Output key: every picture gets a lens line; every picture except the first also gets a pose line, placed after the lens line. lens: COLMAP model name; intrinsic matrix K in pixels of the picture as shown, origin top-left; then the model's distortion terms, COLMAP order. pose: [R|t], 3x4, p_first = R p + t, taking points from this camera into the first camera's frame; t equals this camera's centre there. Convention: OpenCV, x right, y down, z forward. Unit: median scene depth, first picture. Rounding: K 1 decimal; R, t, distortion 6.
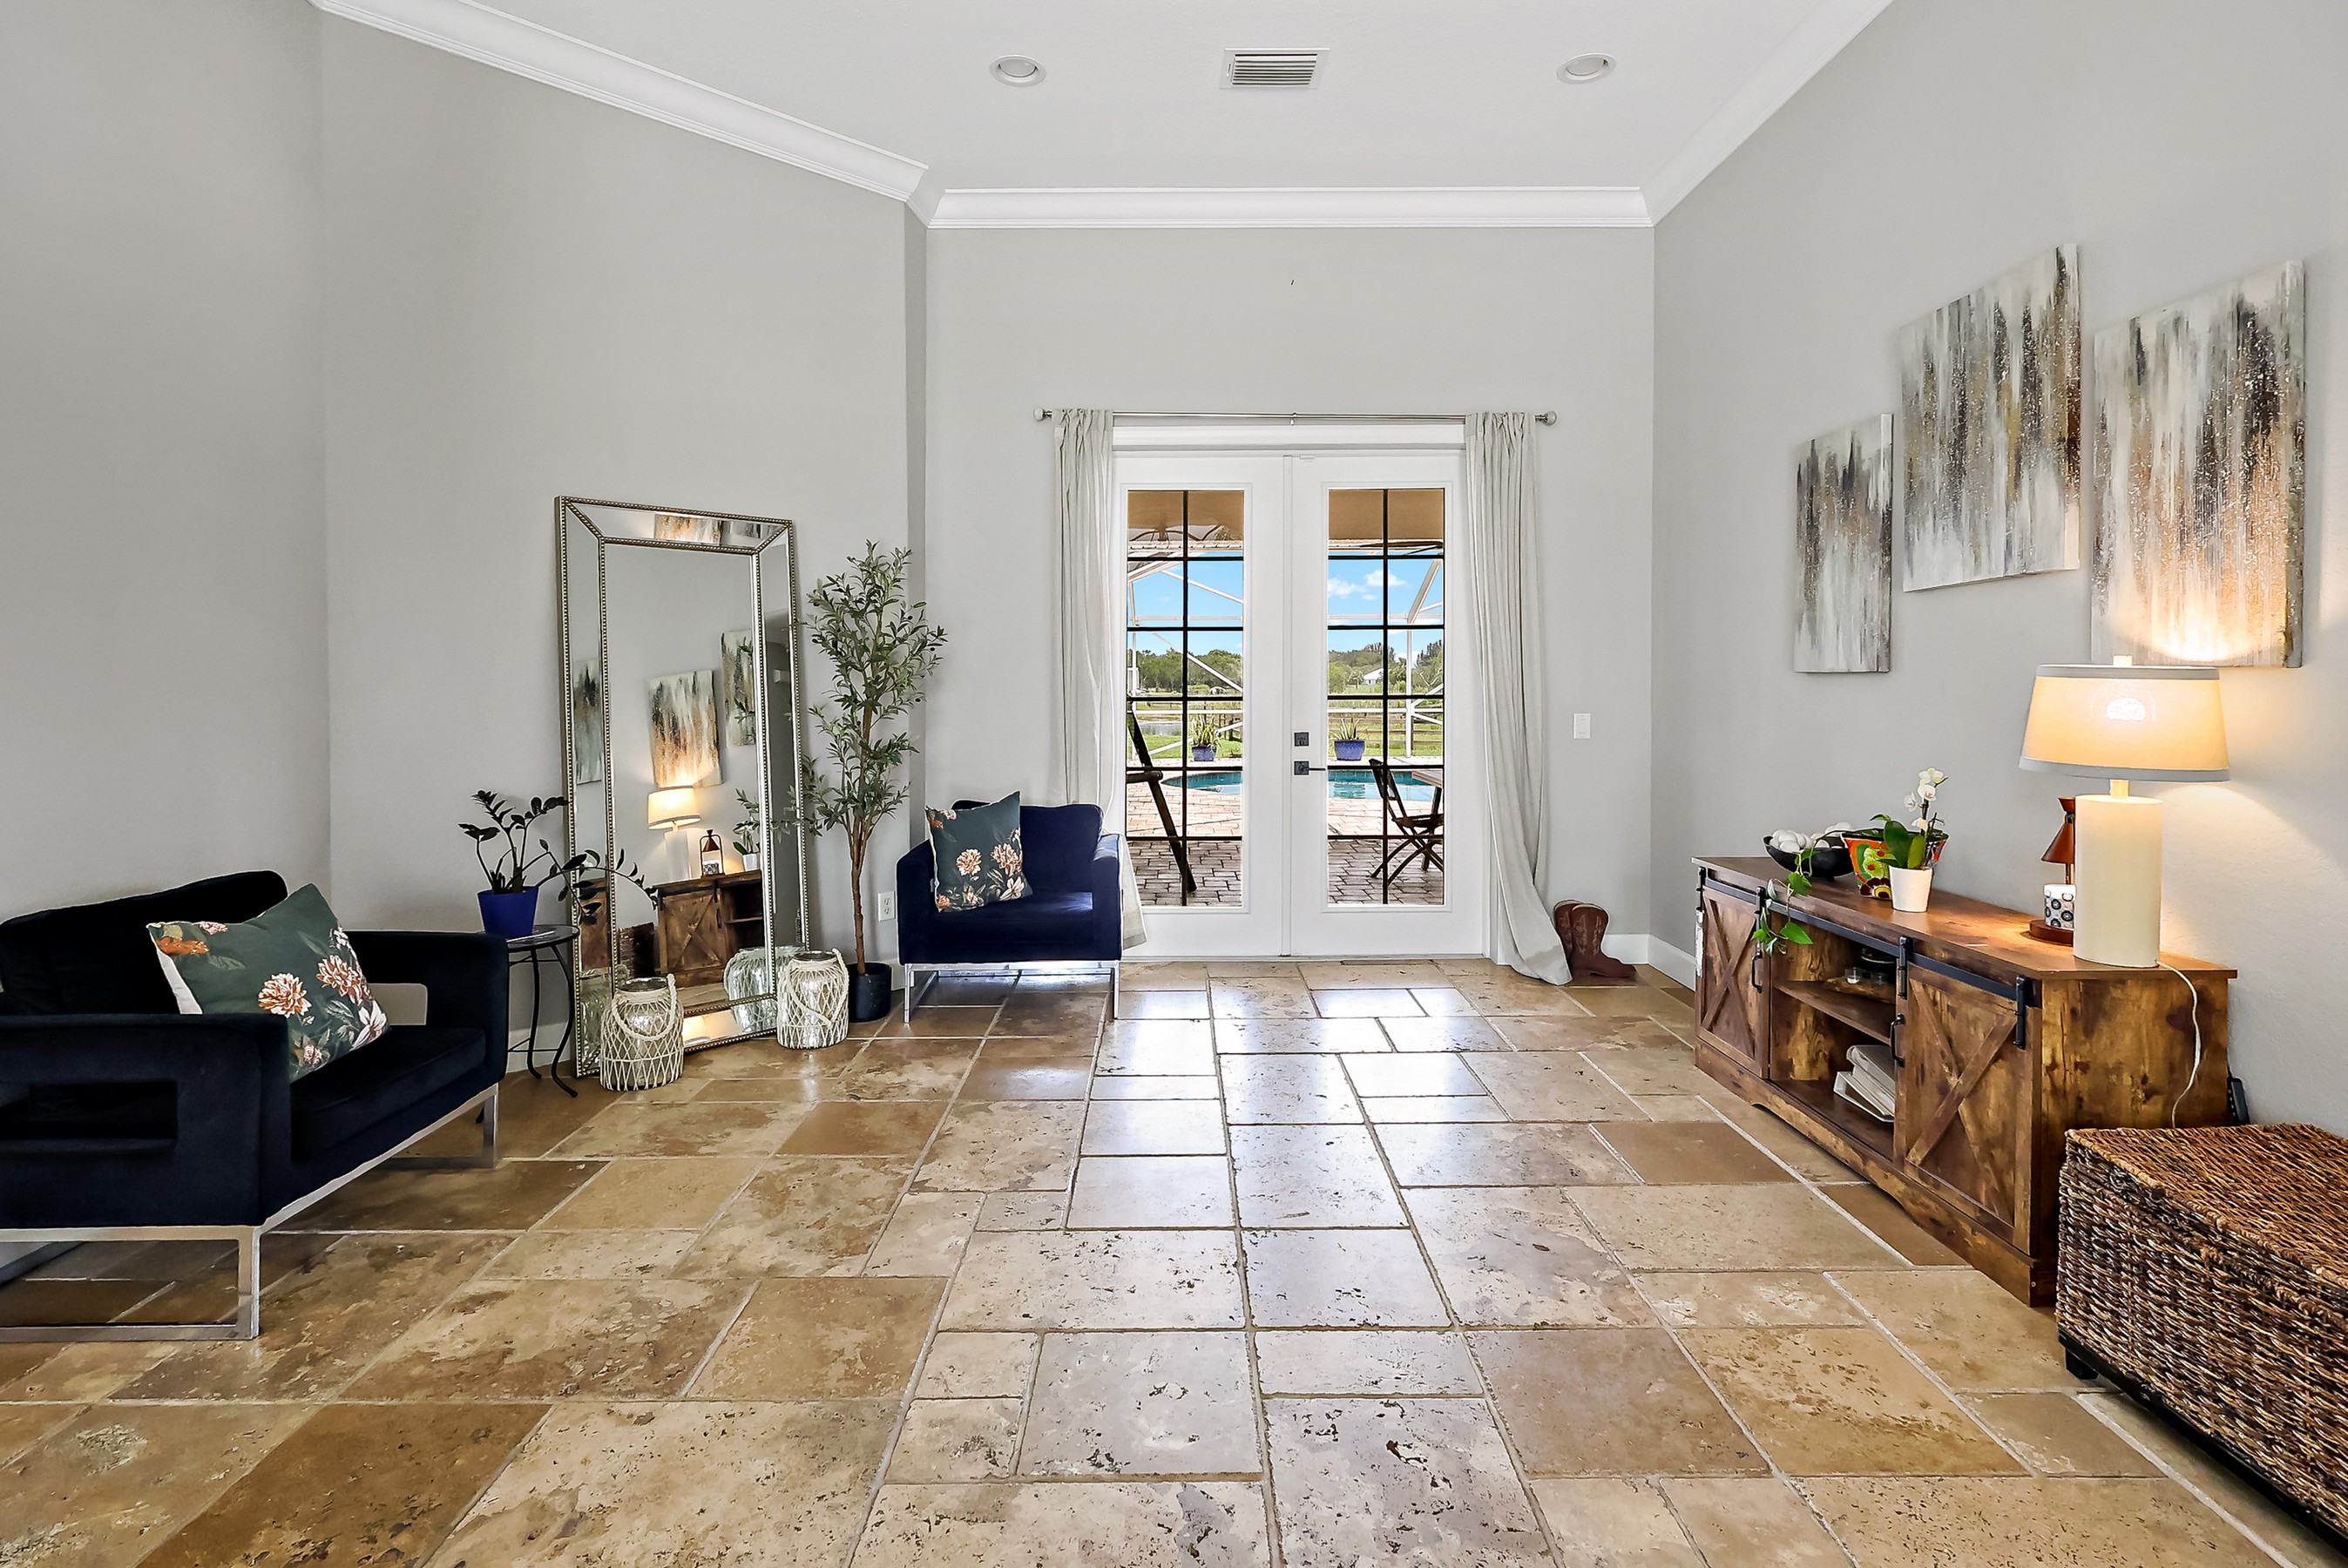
lens RADIAL K [[1095.0, 0, 1180.8], [0, 1095.0, 731.4], [0, 0, 1]] dist [-0.000630, 0.001516]
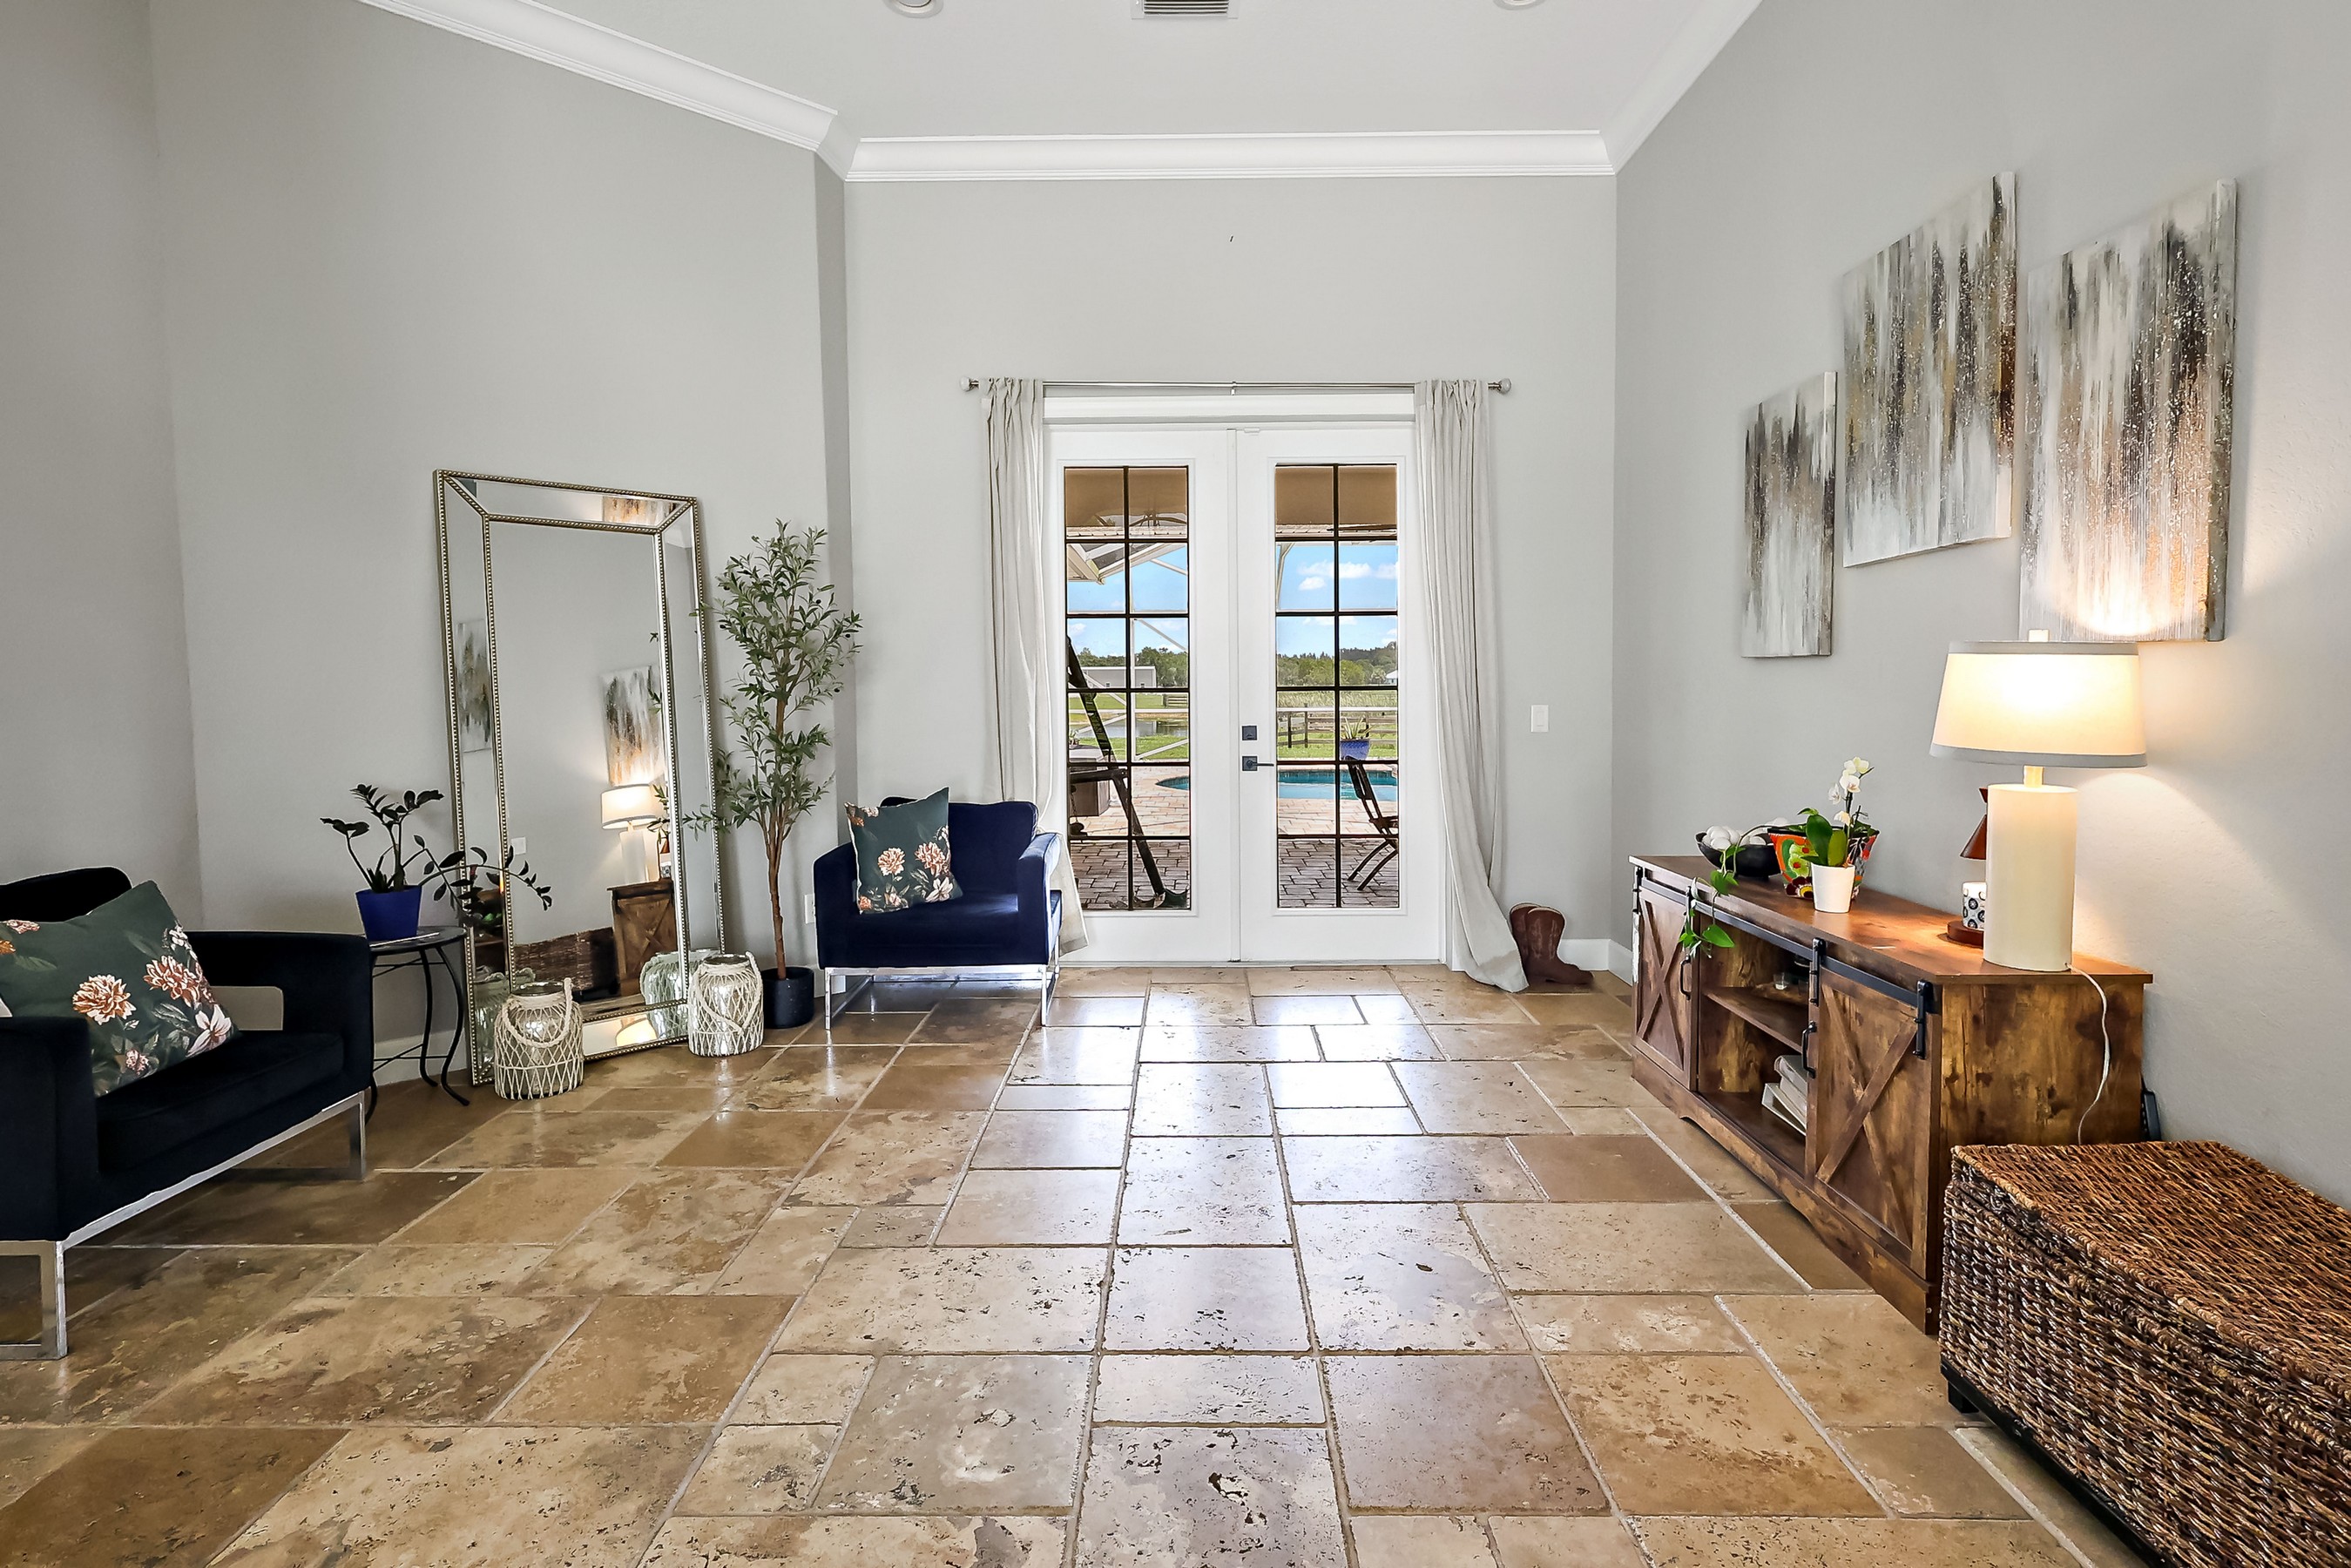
lens RADIAL K [[1139.6, 0, 1178.6], [0, 1139.6, 771.2], [0, 0, 1]] dist [0.002074, 0.002100]
pose [[0.999981, 0.001573, -0.005888, 0.118491], [-0.001365, 0.999381, 0.035158, 0.011992], [0.005940, -0.035150, 0.999364, 0.036078]]
